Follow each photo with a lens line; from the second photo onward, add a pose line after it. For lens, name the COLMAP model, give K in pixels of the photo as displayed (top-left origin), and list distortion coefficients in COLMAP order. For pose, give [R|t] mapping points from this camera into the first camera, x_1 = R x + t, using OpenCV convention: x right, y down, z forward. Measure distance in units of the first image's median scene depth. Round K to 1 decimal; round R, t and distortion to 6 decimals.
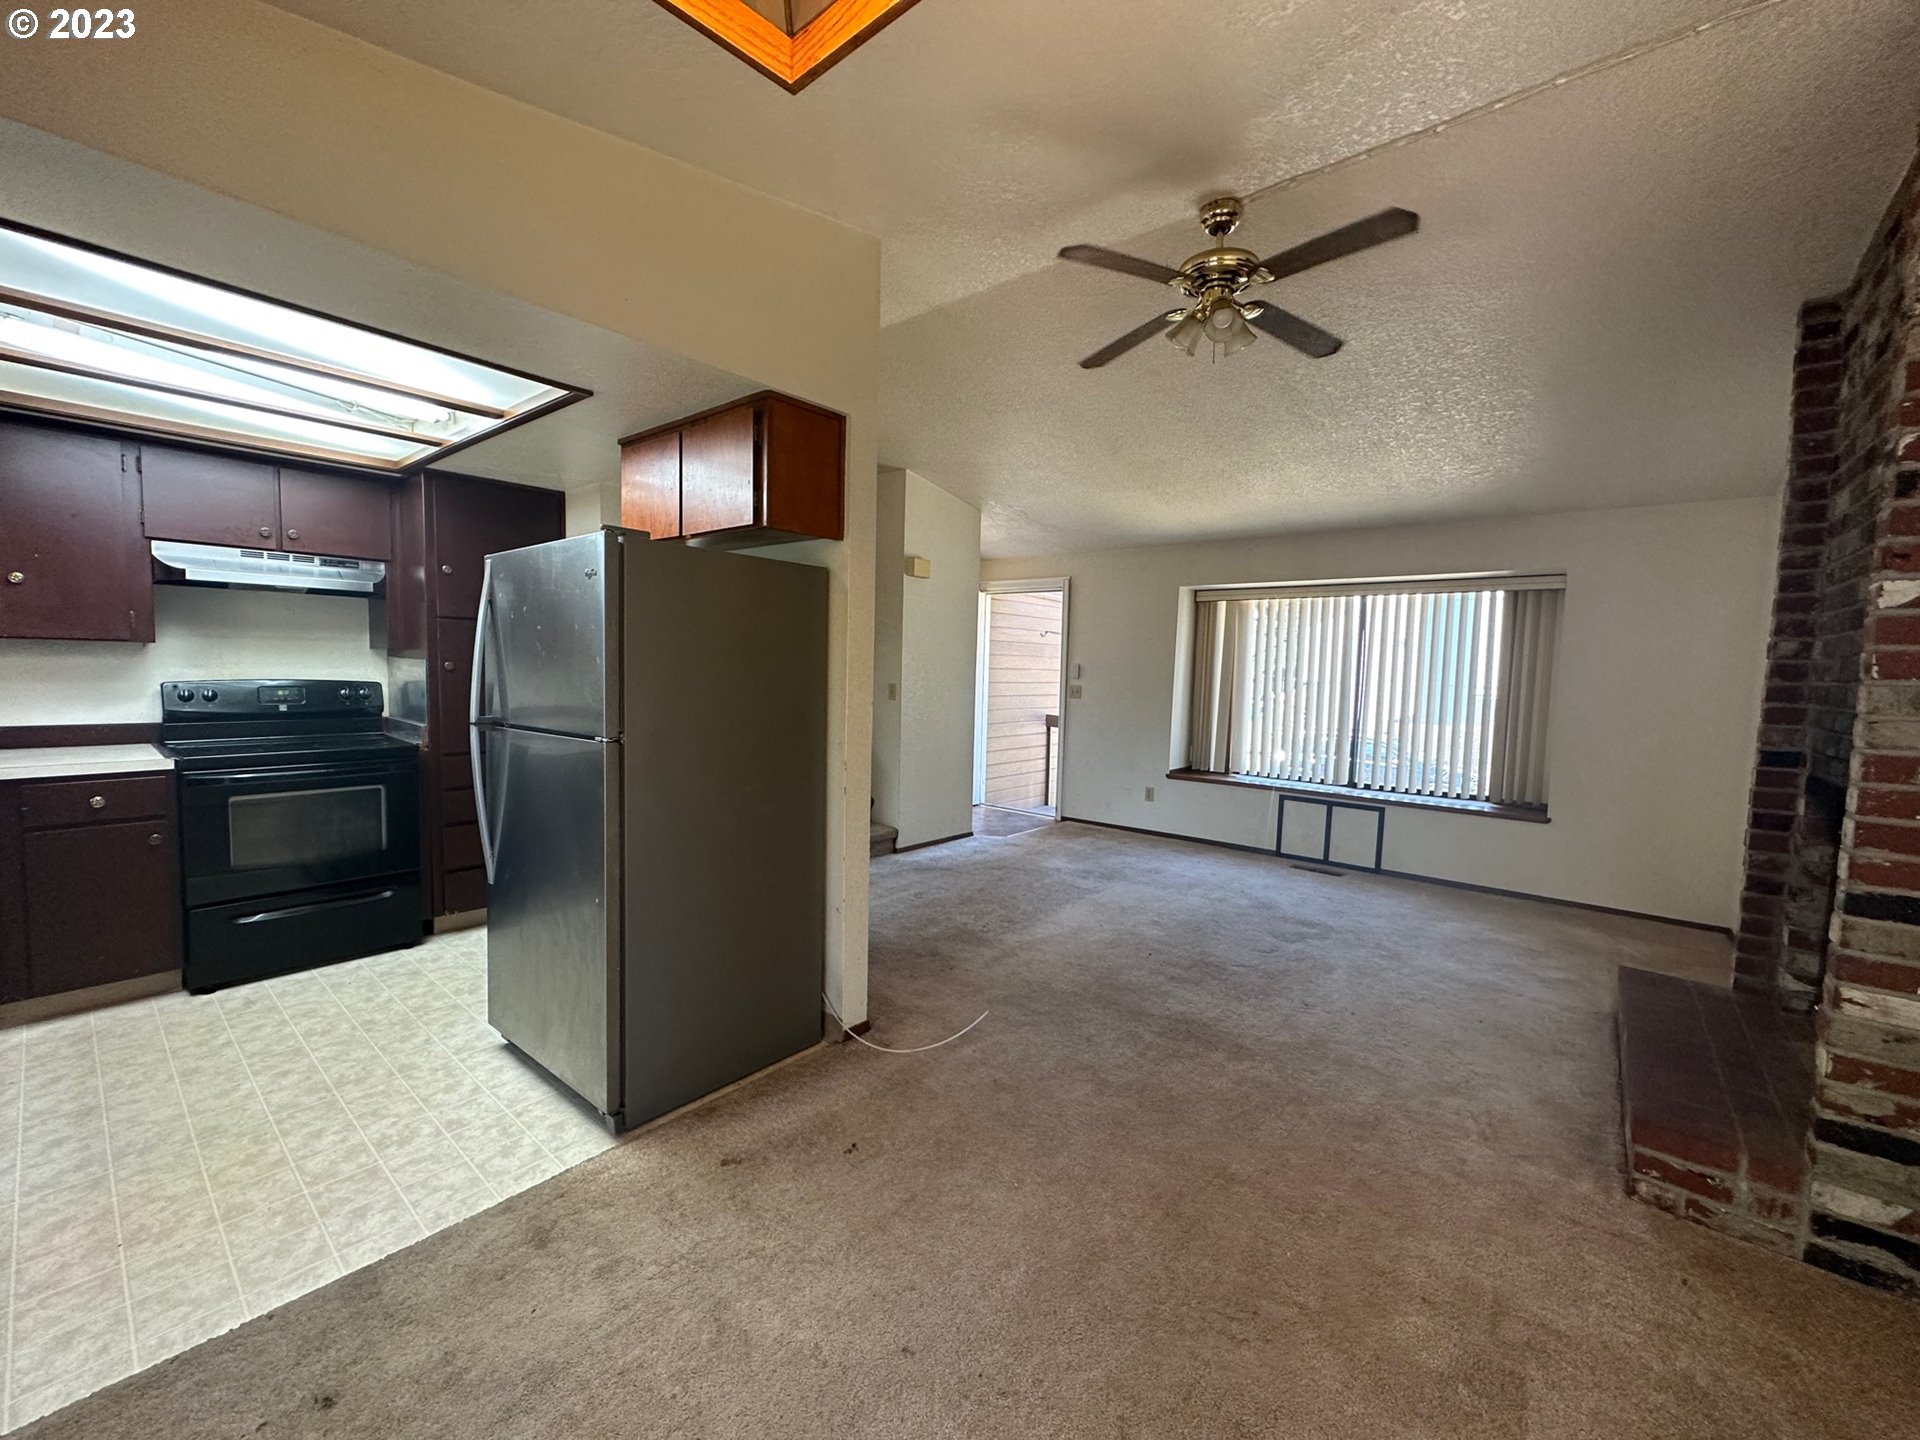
lens RADIAL K [[764.8, 0, 956.9], [0, 764.8, 716.3], [0, 0, 1]] dist [0.002107, -0.000040]
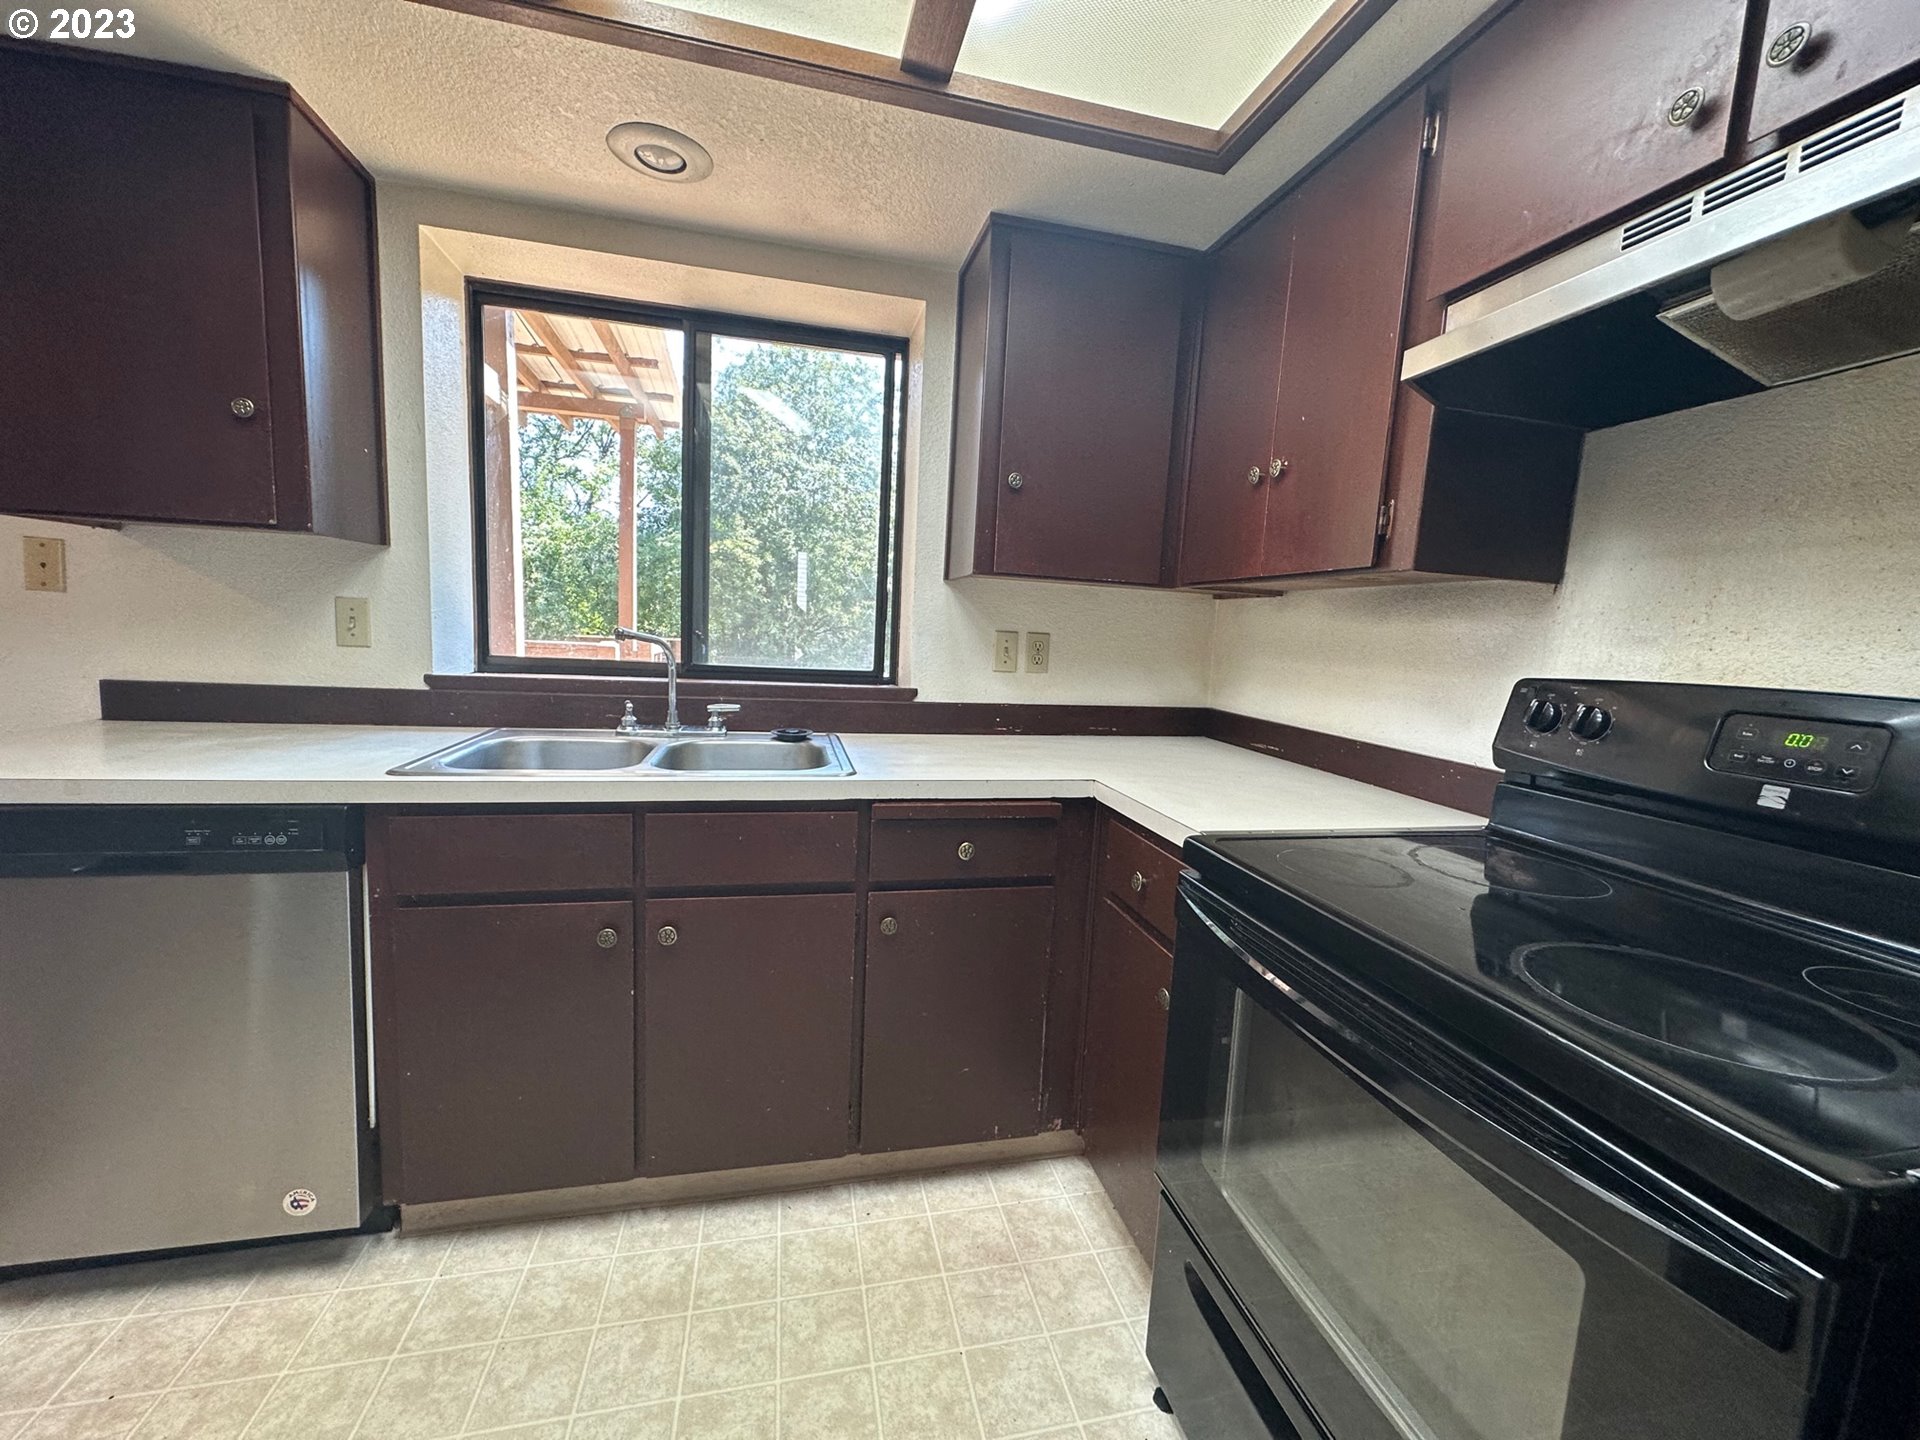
lens RADIAL K [[764.8, 0, 962.4], [0, 764.8, 720.4], [0, 0, 1]] dist [0.002107, -0.000040]
pose [[-0.598736, 0.038686, -0.800012, -0.540453], [-0.119903, 0.983248, 0.137283, -0.042252], [0.791921, 0.178120, -0.584067, 0.995093]]
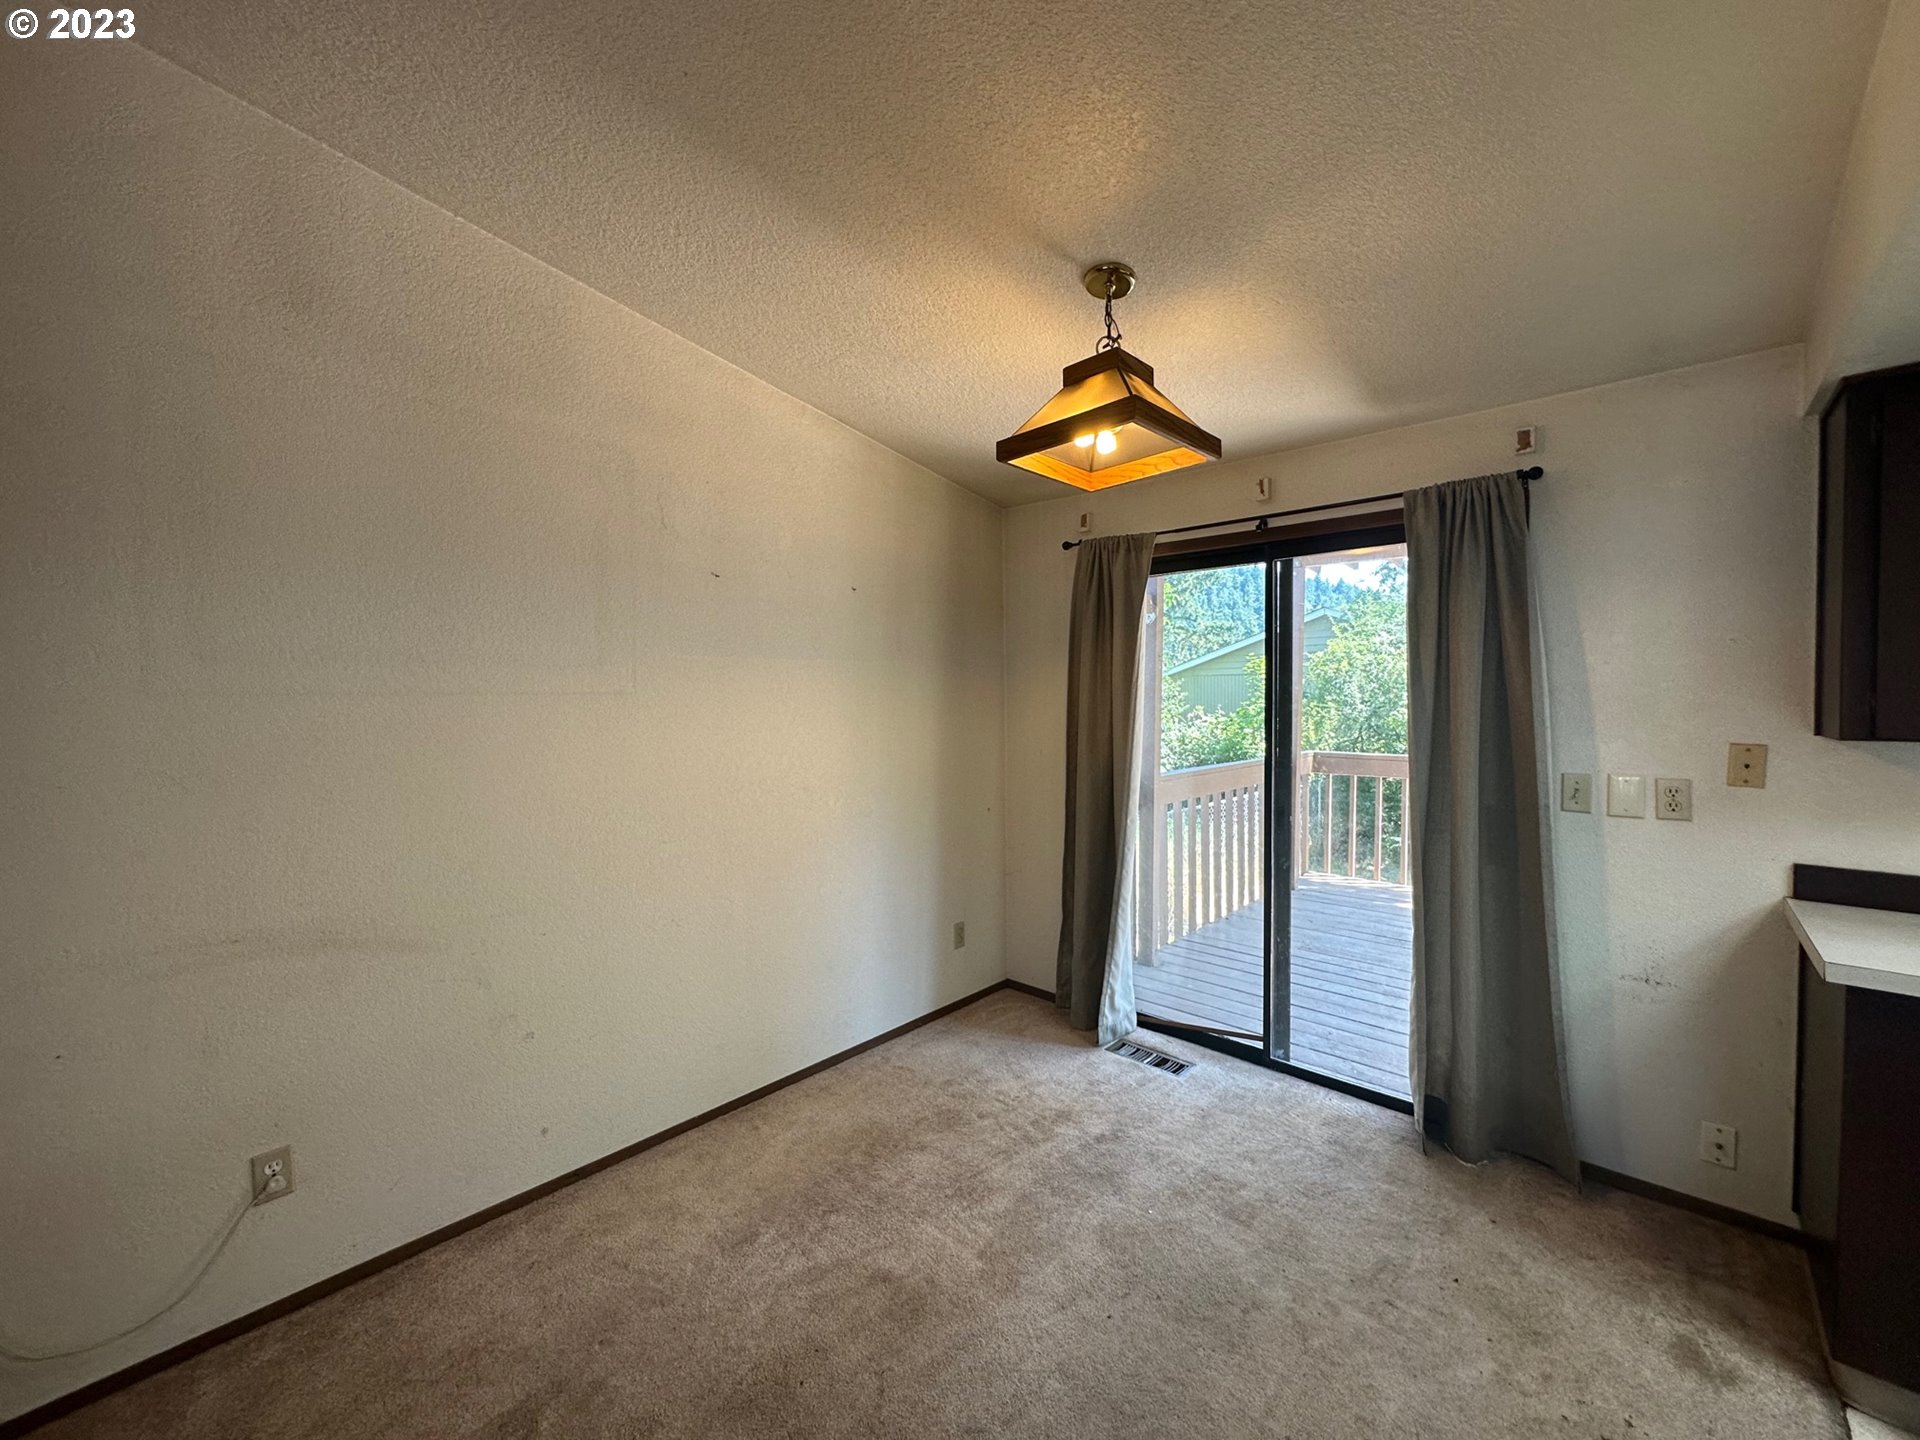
lens RADIAL K [[764.8, 0, 954.3], [0, 764.8, 715.5], [0, 0, 1]] dist [0.002107, -0.000040]
pose [[-0.998232, -0.023299, 0.054683, 0.028133], [-0.018075, 0.995395, 0.094142, -0.088983], [-0.056625, 0.092987, -0.994056, 0.845510]]
